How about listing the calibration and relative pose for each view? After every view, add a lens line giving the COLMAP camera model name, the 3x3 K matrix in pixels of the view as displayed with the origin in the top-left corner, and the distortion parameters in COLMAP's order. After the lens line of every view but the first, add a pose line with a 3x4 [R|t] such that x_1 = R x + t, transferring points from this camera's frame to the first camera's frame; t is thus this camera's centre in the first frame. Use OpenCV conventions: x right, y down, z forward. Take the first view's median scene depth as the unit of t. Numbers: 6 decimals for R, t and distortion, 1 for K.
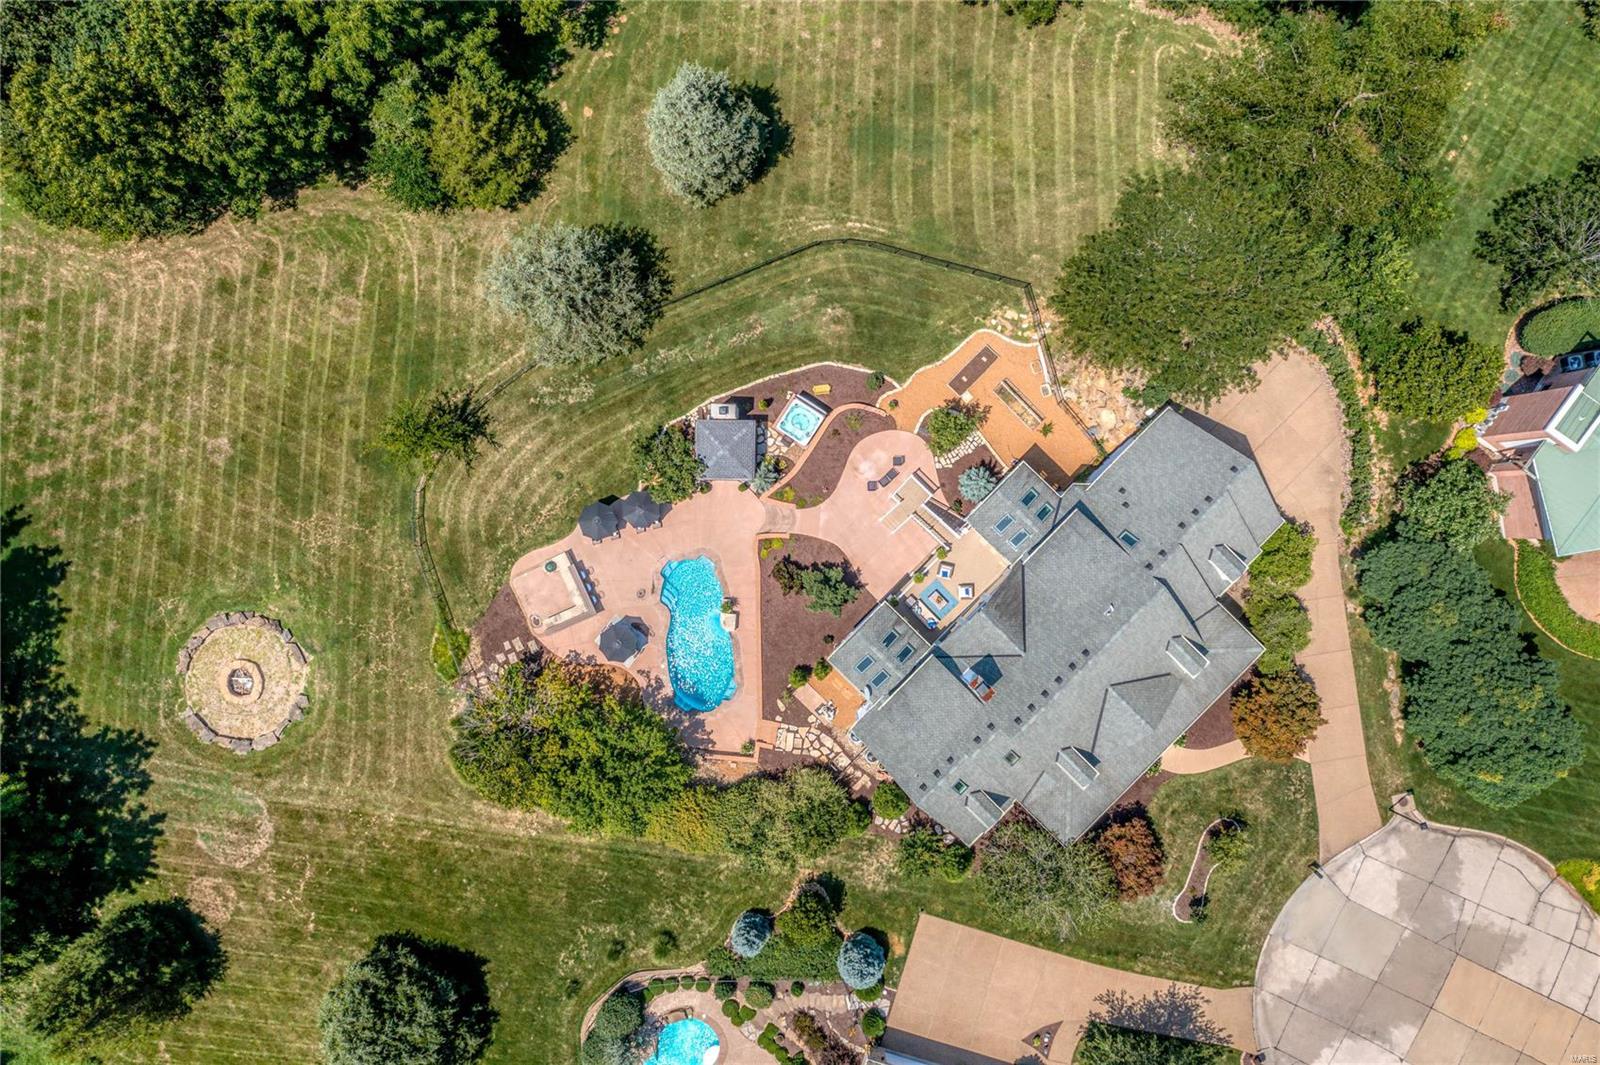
lens RADIAL K [[1246.0, 0, 808.9], [0, 1246.0, 531.7], [0, 0, 1]] dist [-0.005504, -0.010406]
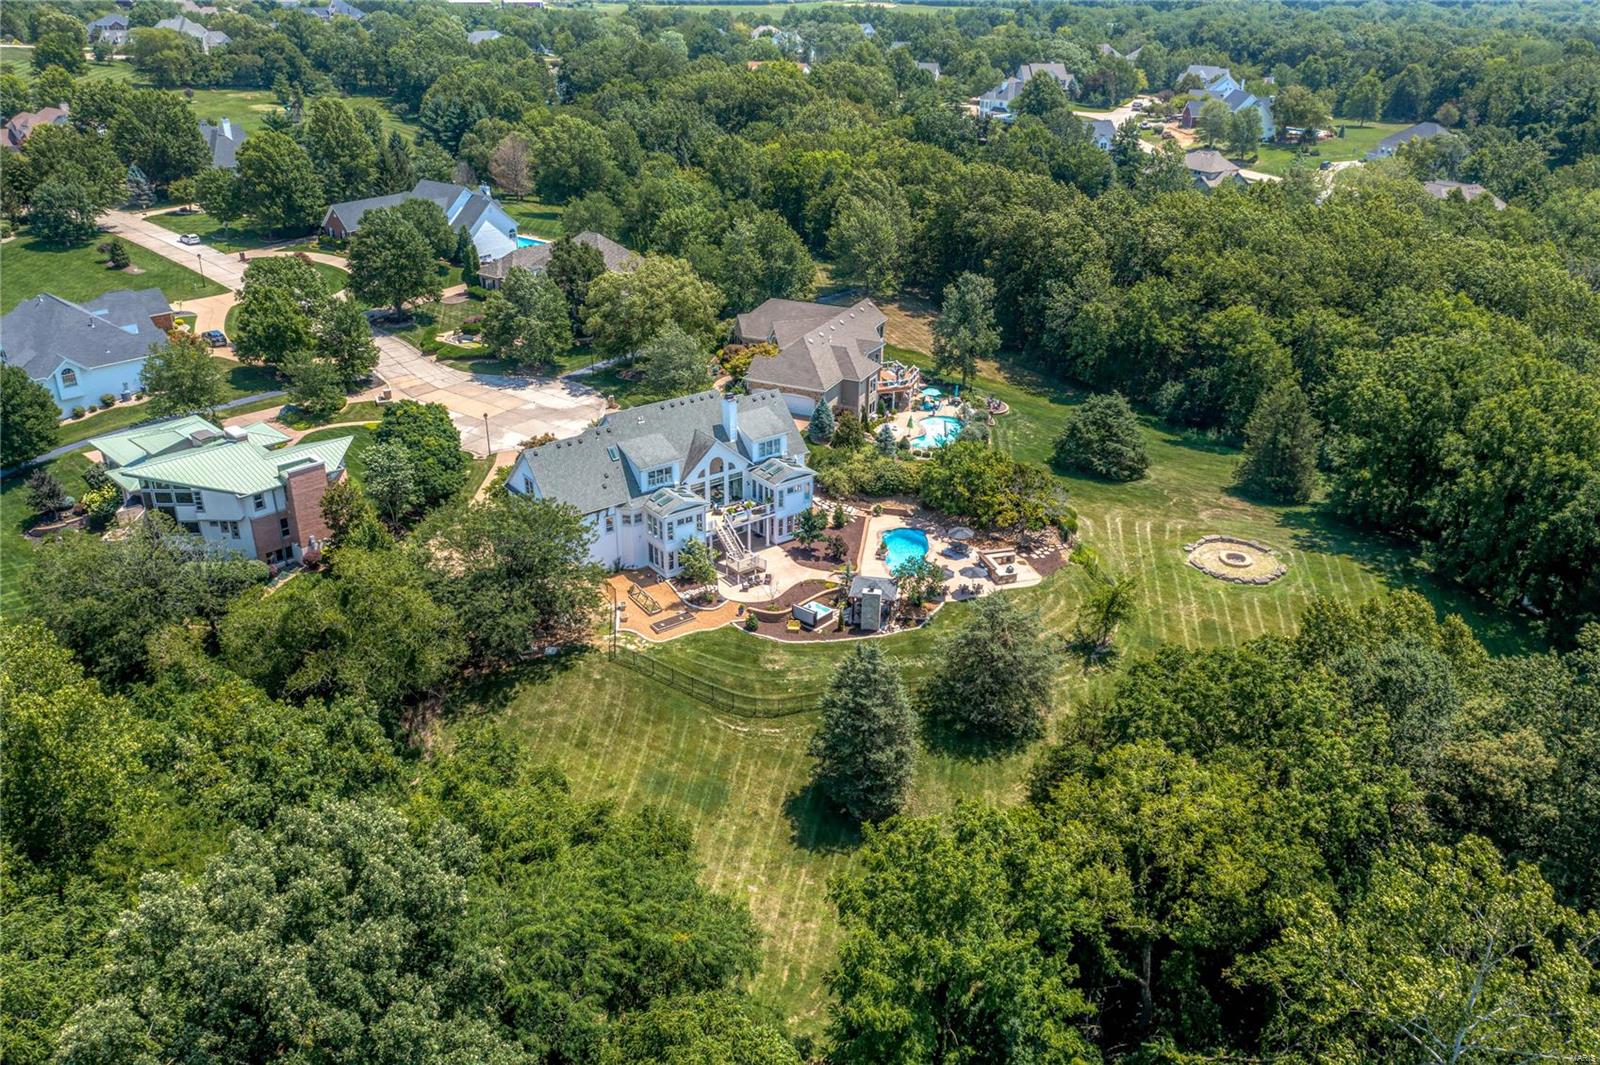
lens RADIAL K [[1246.0, 0, 793.4], [0, 1246.0, 534.6], [0, 0, 1]] dist [-0.005504, -0.010406]
pose [[-0.988356, -0.062793, 0.138601, -0.158402], [0.152074, -0.438613, 0.885715, -1.191405], [0.005175, 0.896479, 0.443055, 0.358133]]
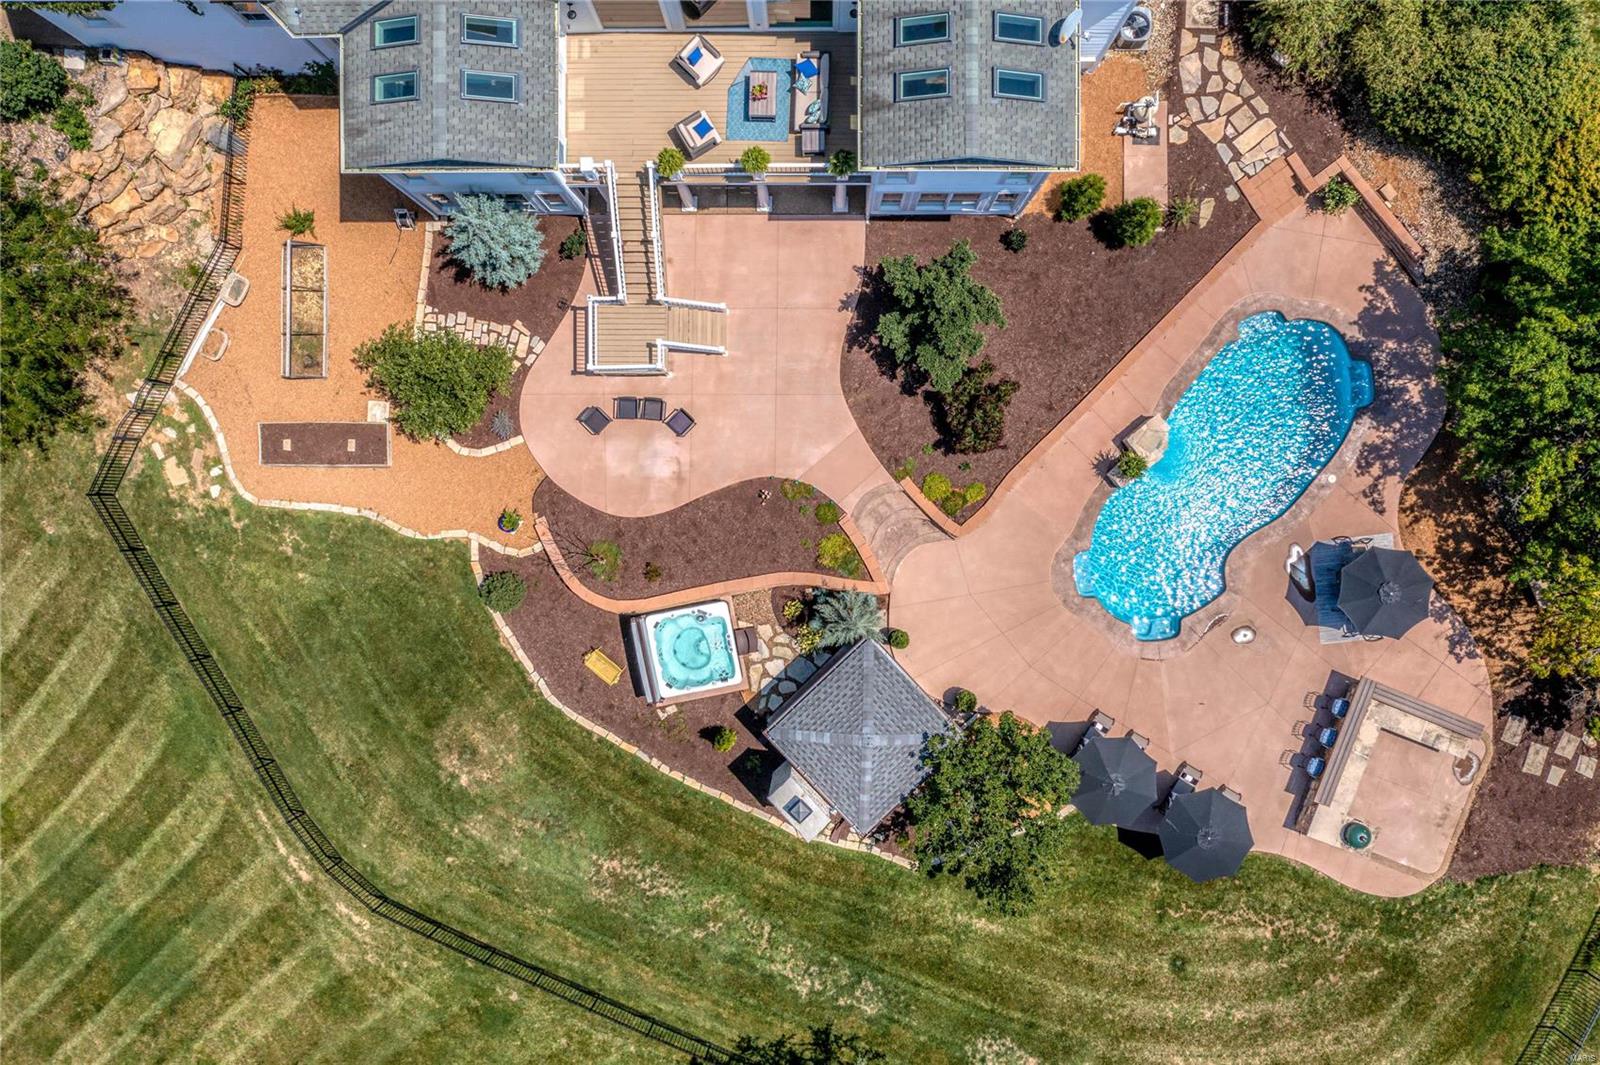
lens RADIAL K [[1246.0, 0, 793.2], [0, 1246.0, 530.5], [0, 0, 1]] dist [-0.005504, -0.010406]
pose [[-0.700041, -0.713999, 0.012142, -0.006935], [0.713442, -0.700024, -0.031089, -0.021779], [0.030697, -0.013101, 0.999443, 0.575941]]
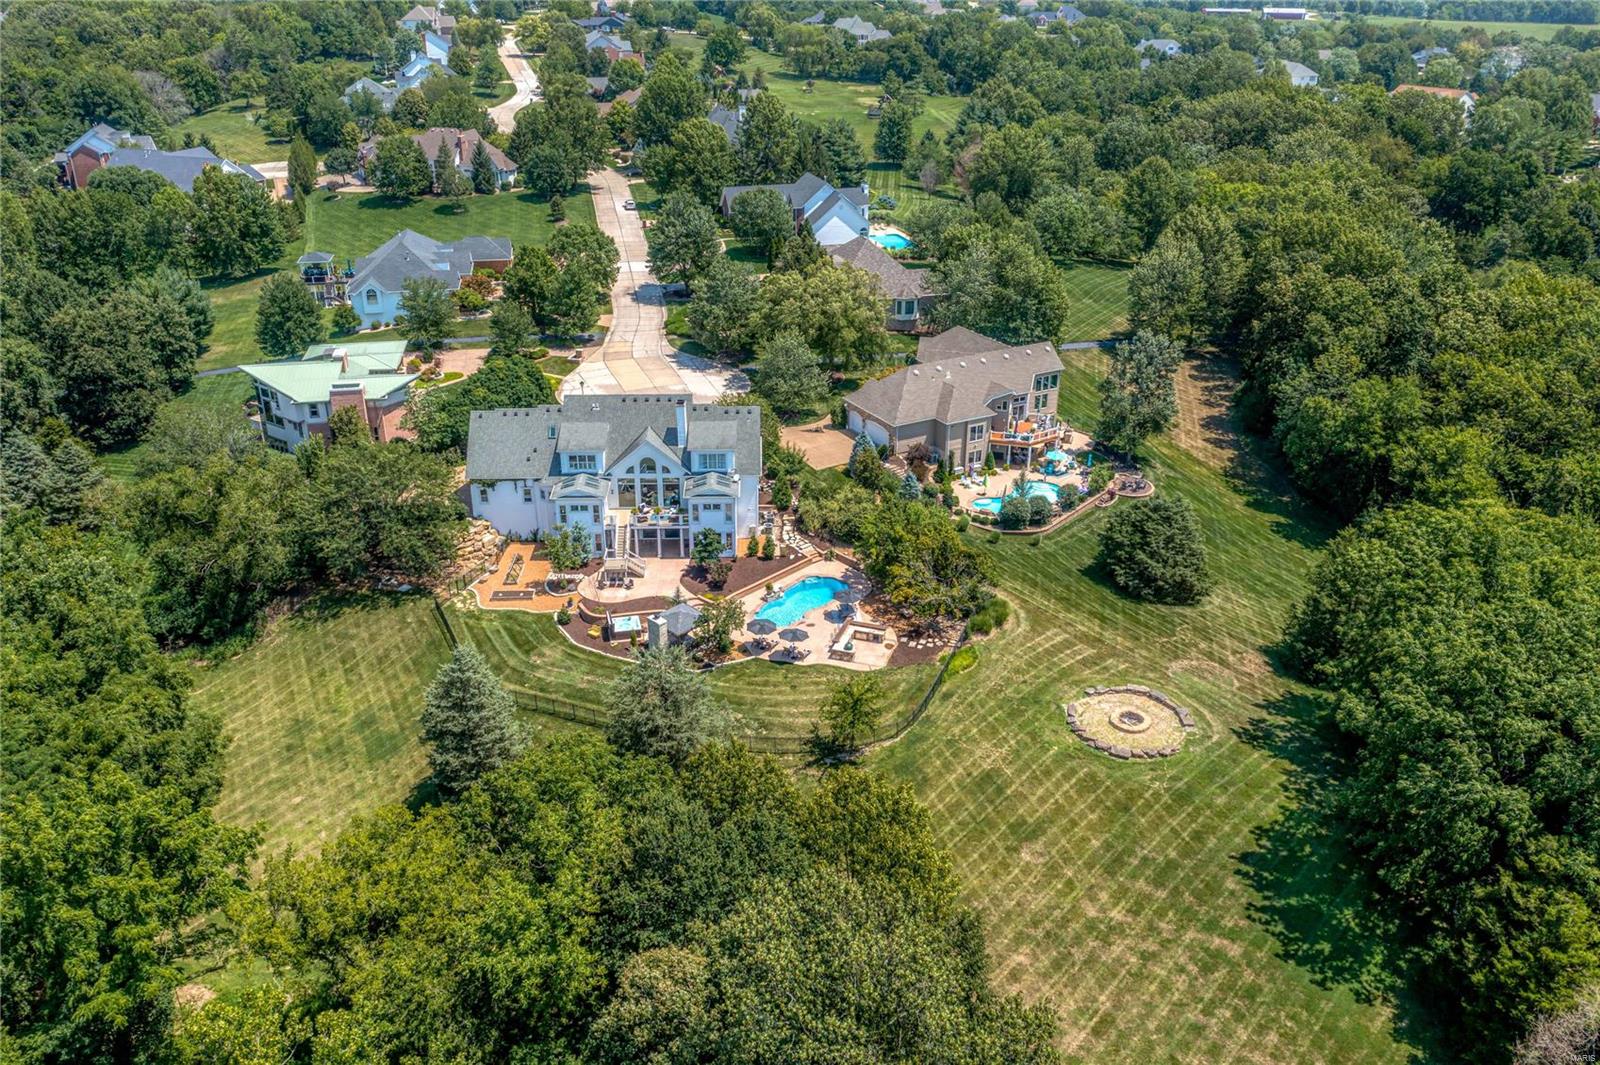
lens RADIAL K [[1246.0, 0, 796.8], [0, 1246.0, 531.4], [0, 0, 1]] dist [-0.005504, -0.010406]
pose [[-0.721159, -0.287237, 0.630416, -0.899899], [0.692573, -0.320552, 0.646211, -0.752085], [0.016466, 0.902630, 0.430102, 0.372116]]
